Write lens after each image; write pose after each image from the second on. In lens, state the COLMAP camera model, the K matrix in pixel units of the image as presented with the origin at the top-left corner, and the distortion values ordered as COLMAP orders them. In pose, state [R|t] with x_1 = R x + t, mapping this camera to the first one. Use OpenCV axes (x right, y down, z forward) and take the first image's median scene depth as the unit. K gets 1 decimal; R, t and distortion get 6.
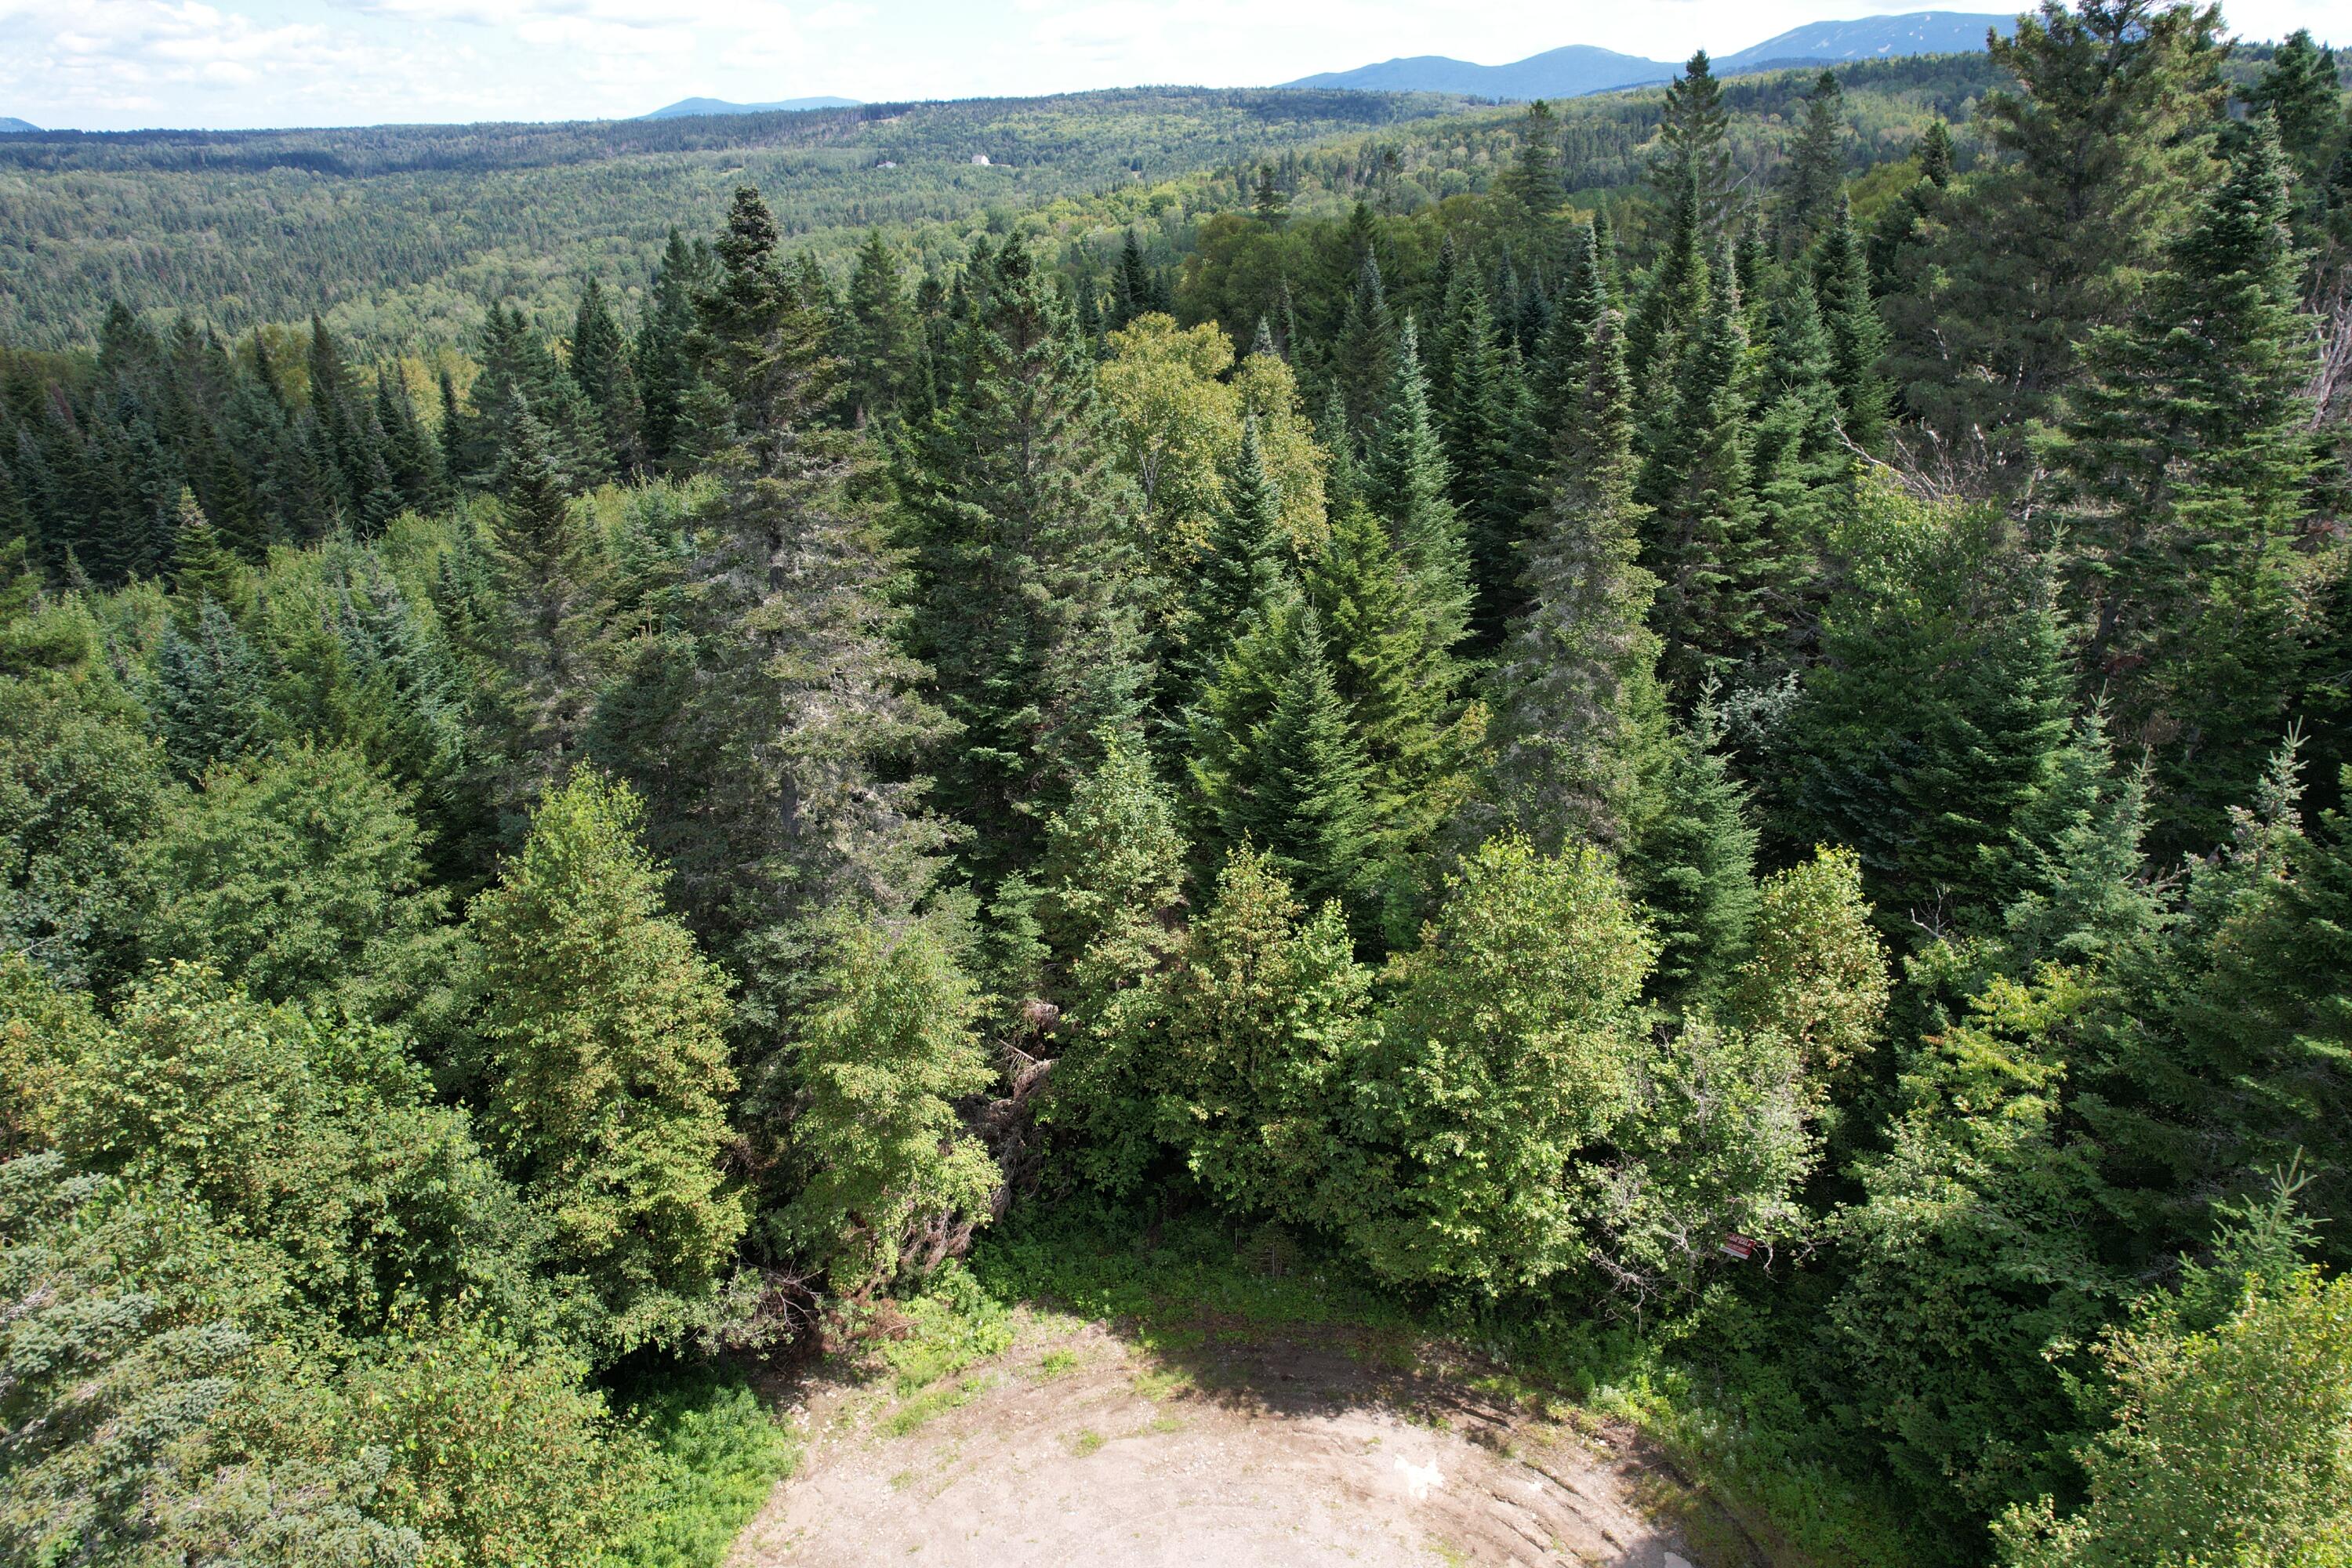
lens RADIAL K [[1496.1, 0, 1163.9], [0, 1496.1, 796.7], [0, 0, 1]] dist [-0.041981, 0.004242]
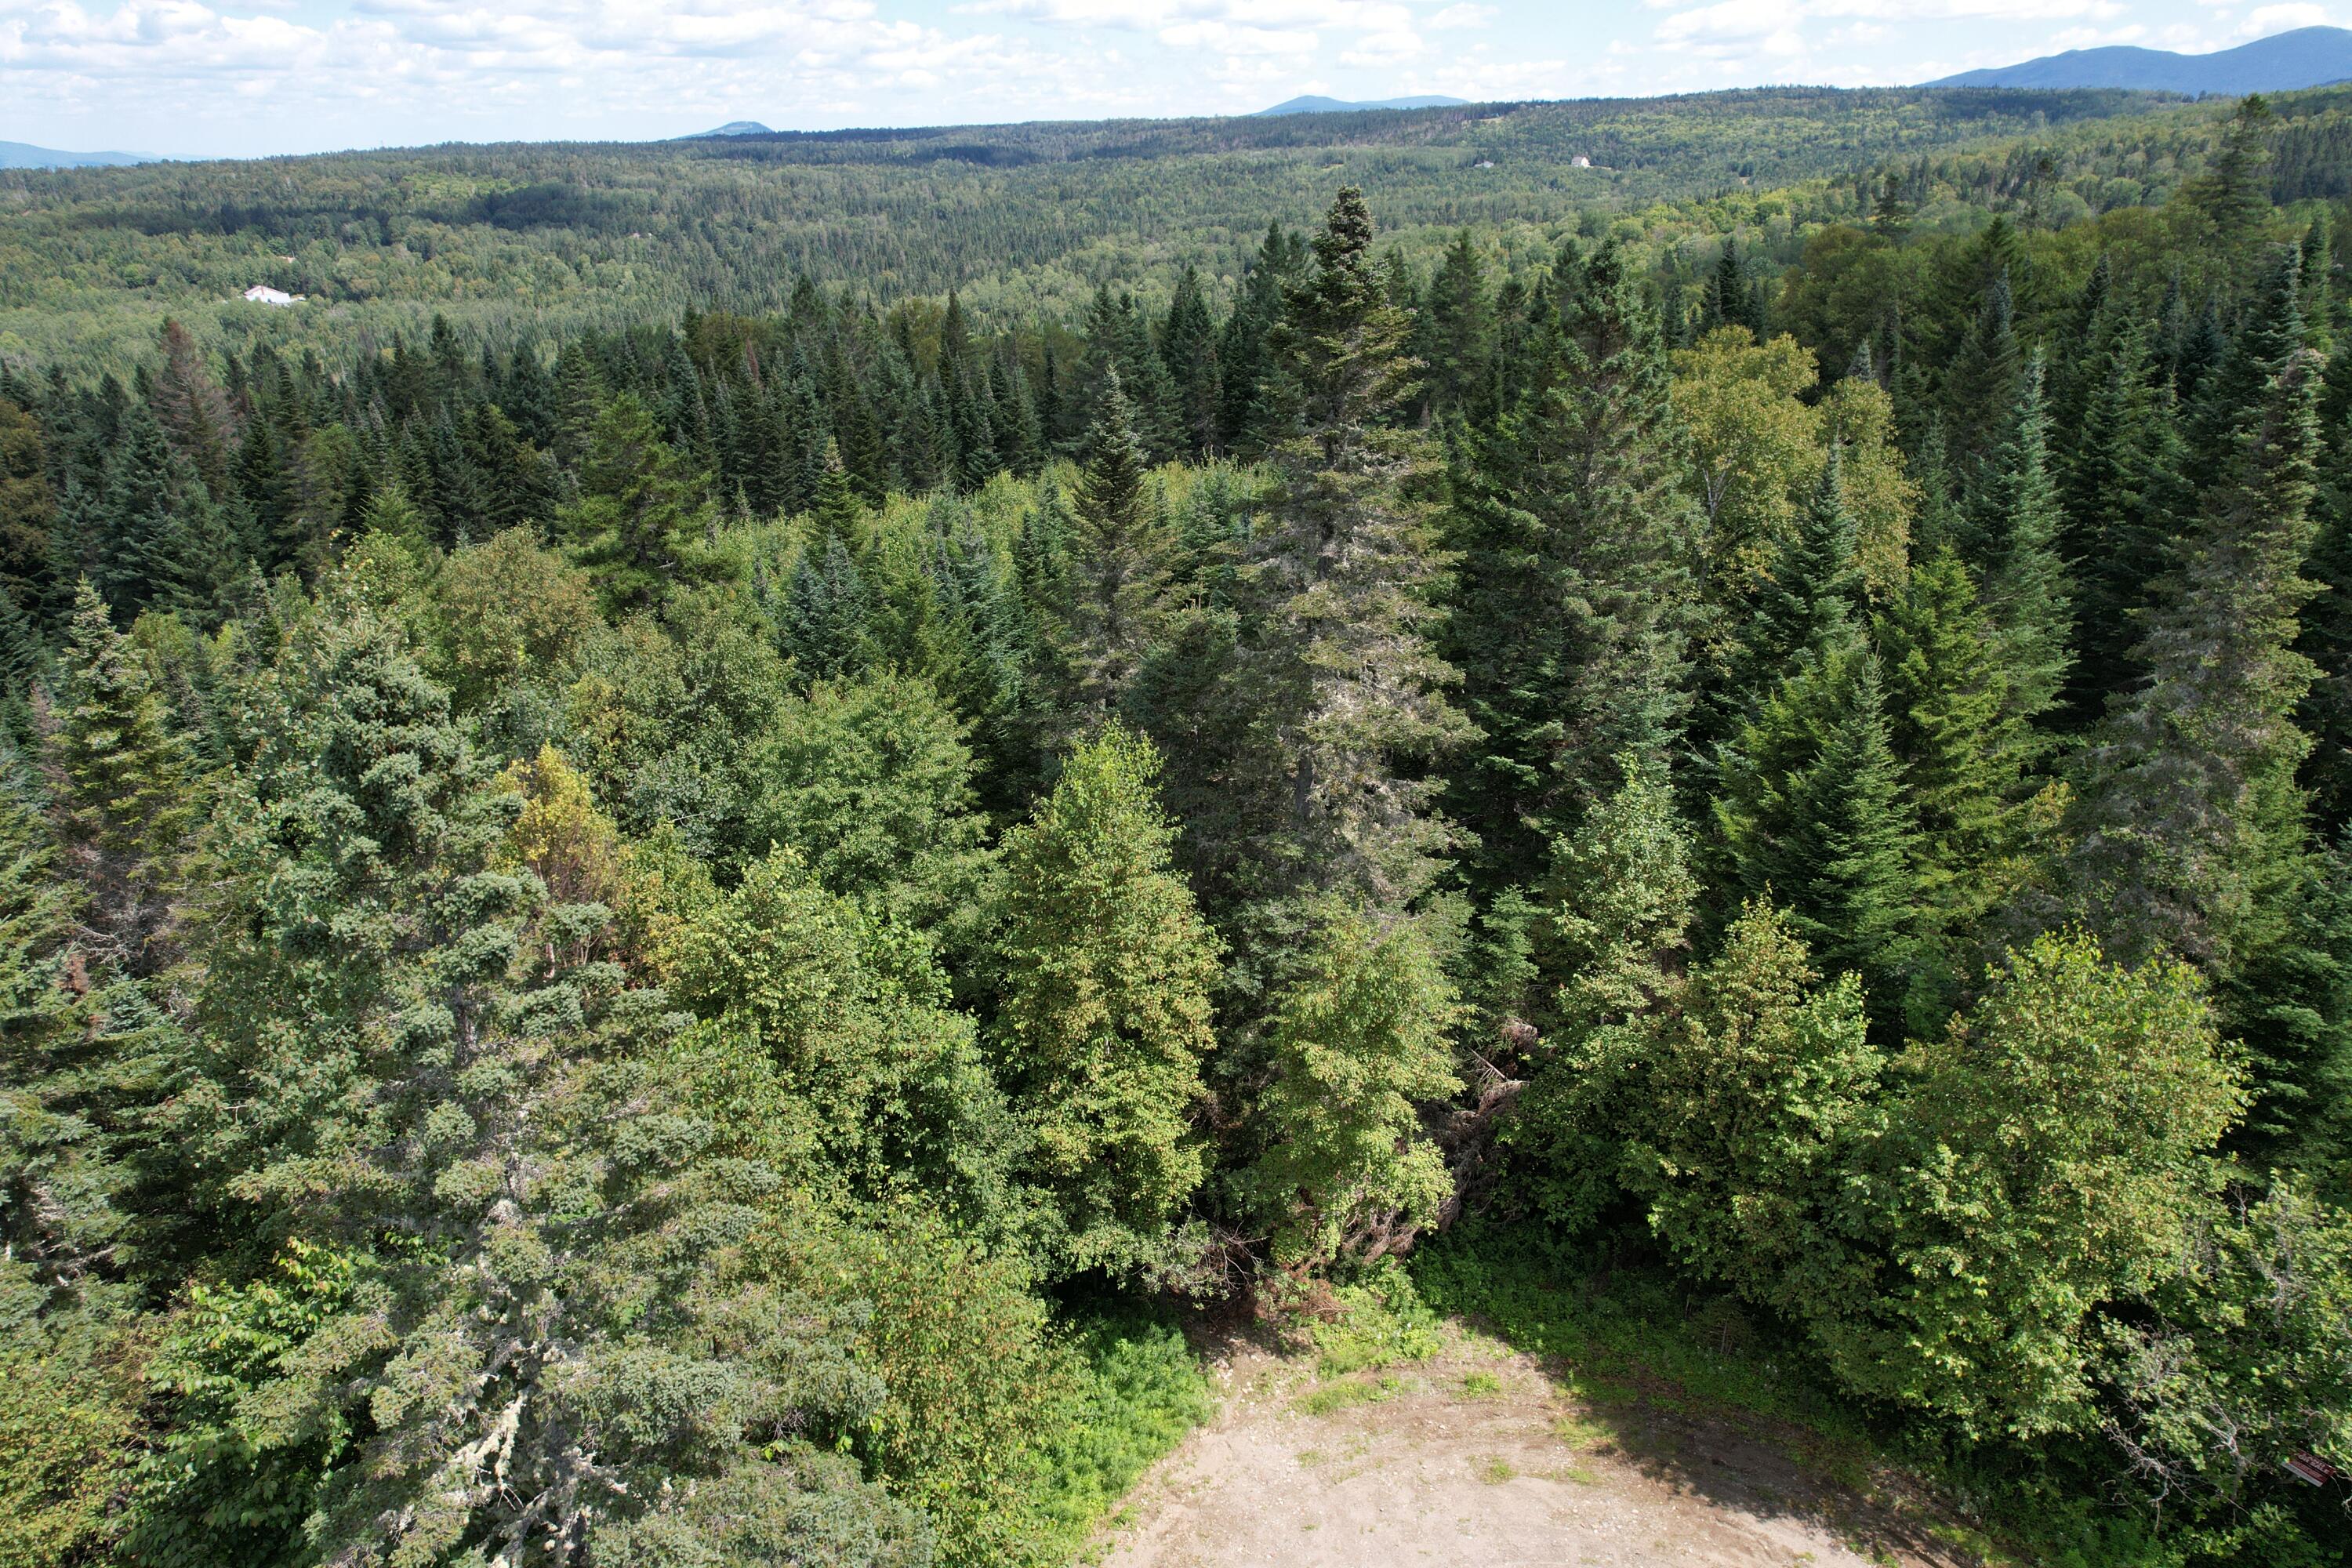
lens RADIAL K [[1510.2, 0, 1176.0], [0, 1510.2, 784.0], [0, 0, 1]] dist [-0.078282, 0.066183]
pose [[0.936584, 0.143446, -0.319740, -0.001152], [-0.145271, 0.989223, 0.018270, -0.002356], [0.318915, 0.029337, 0.947329, -0.012926]]
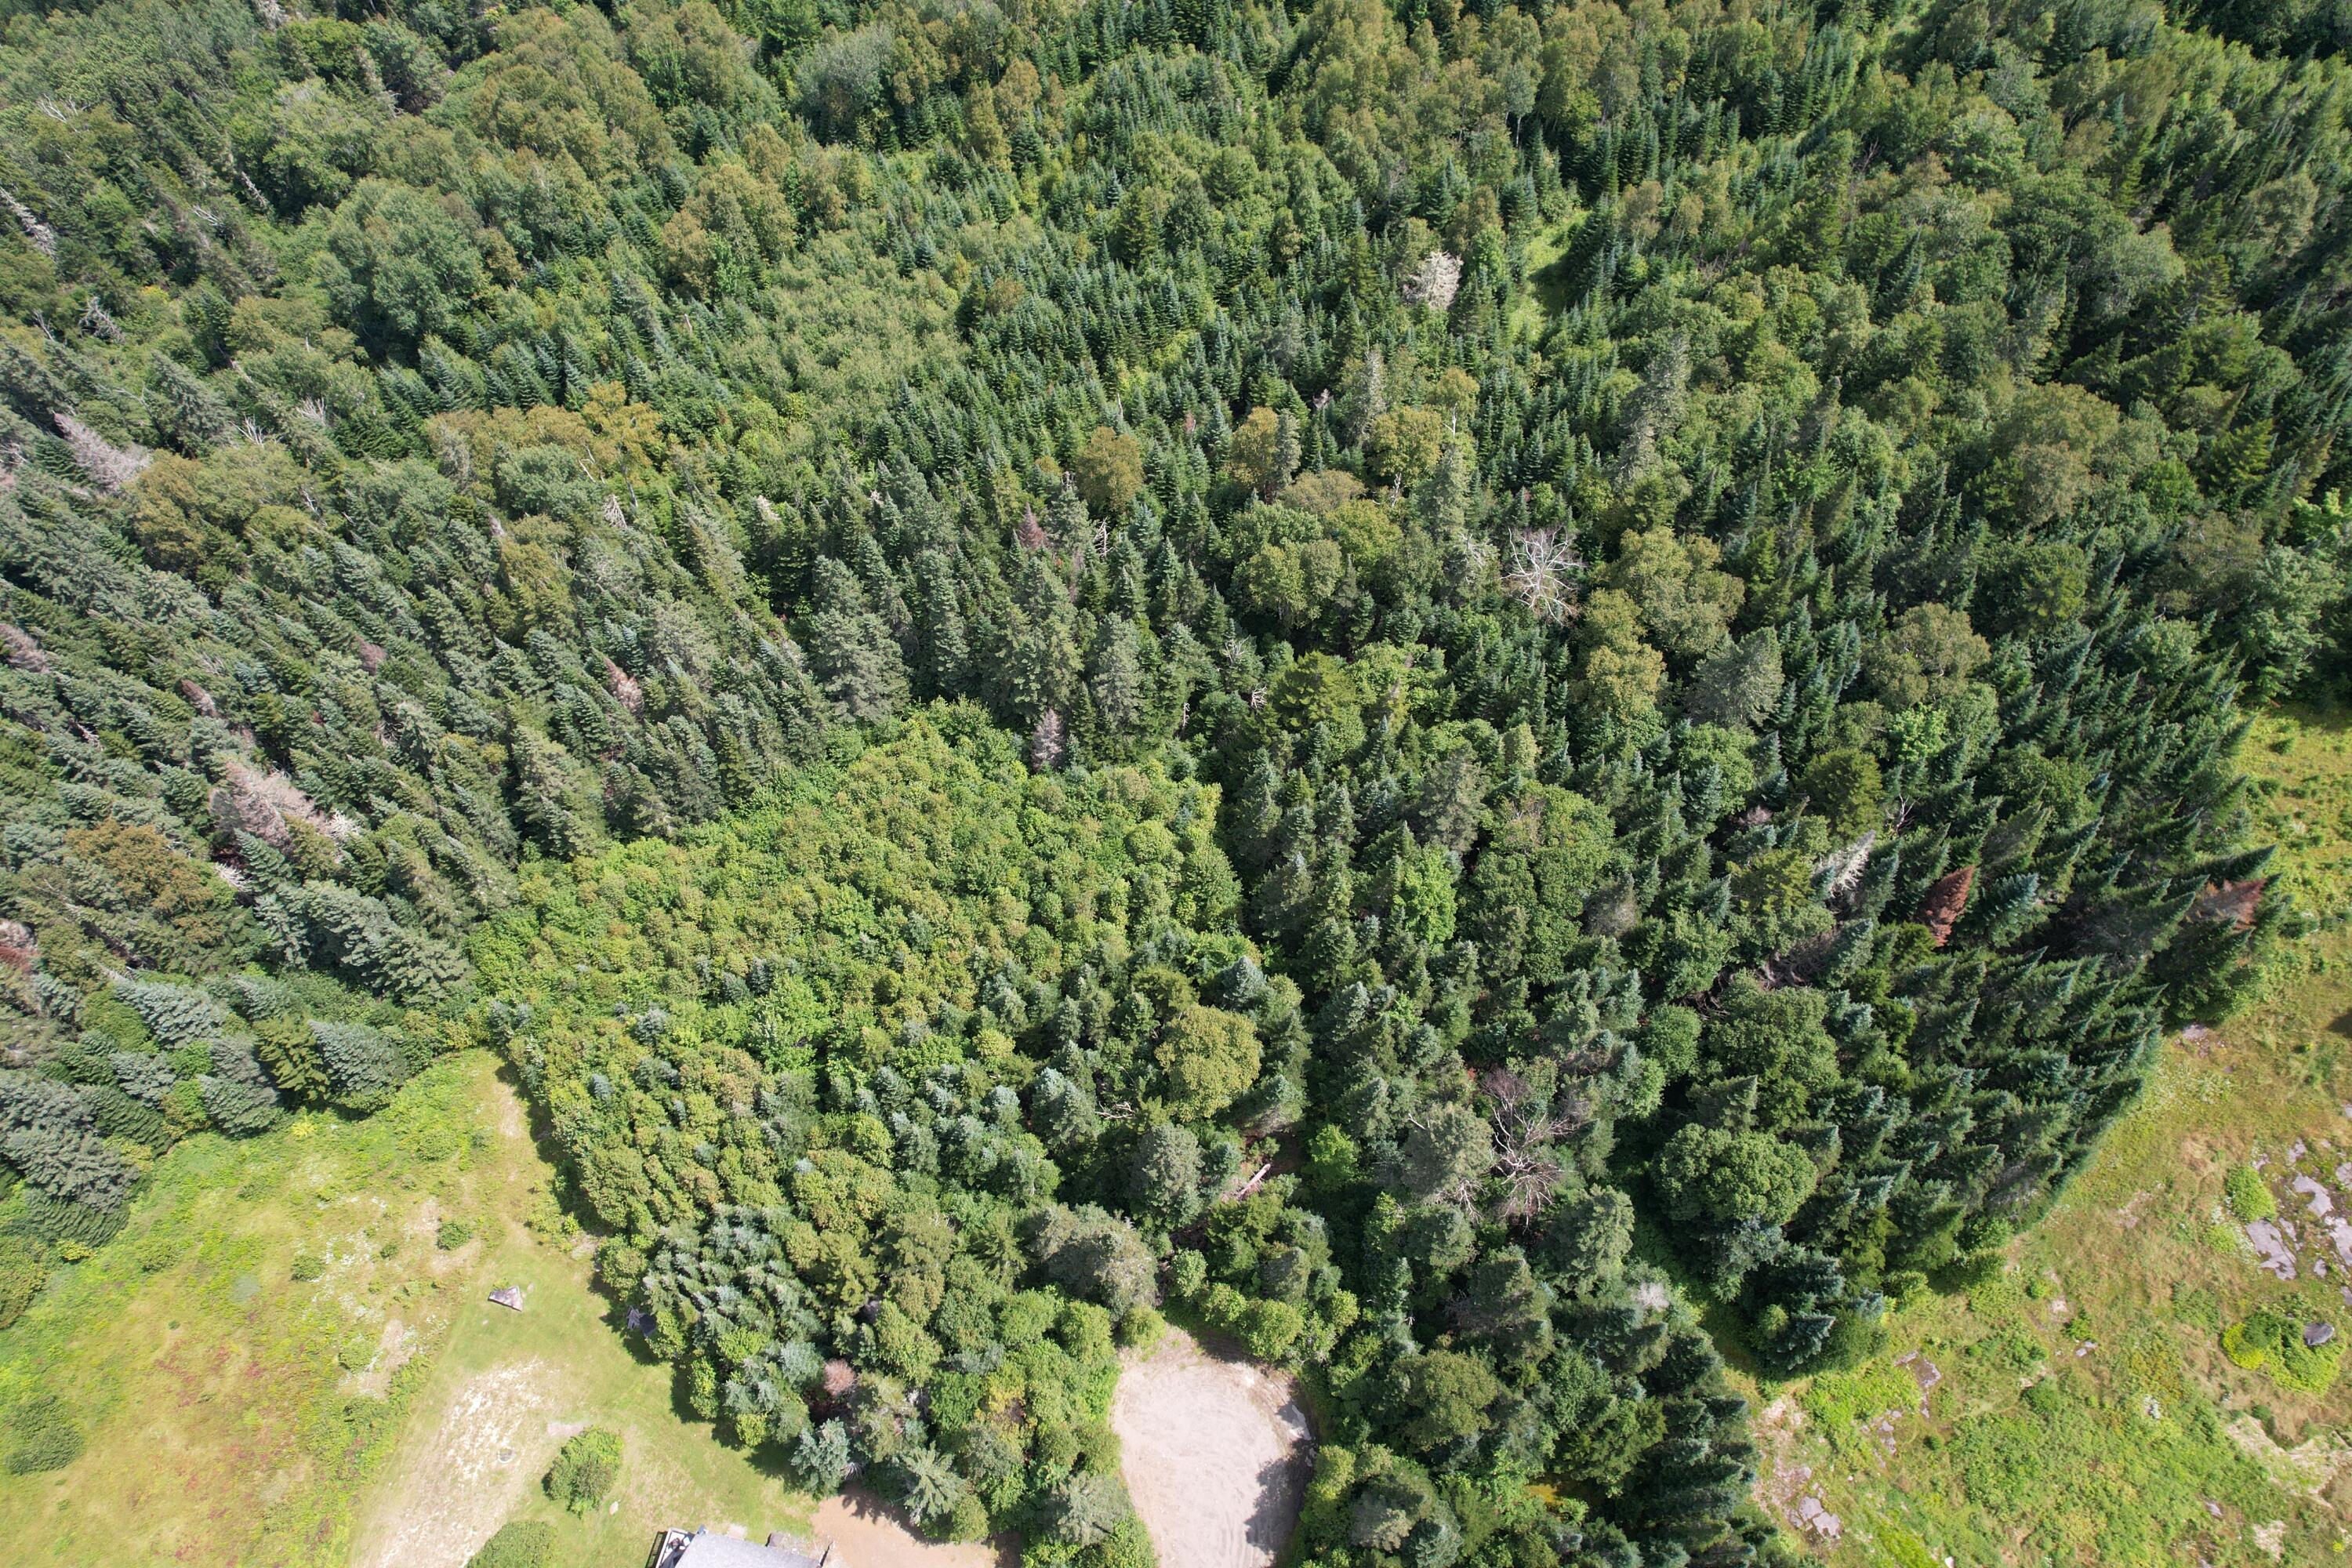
lens RADIAL K [[1510.2, 0, 1176.0], [0, 1510.2, 784.0], [0, 0, 1]] dist [-0.078282, 0.066183]
pose [[0.999703, 0.020787, -0.012705, -0.048665], [-0.009088, 0.802076, 0.597153, -3.792717], [0.022603, -0.596861, 0.802026, -1.680508]]
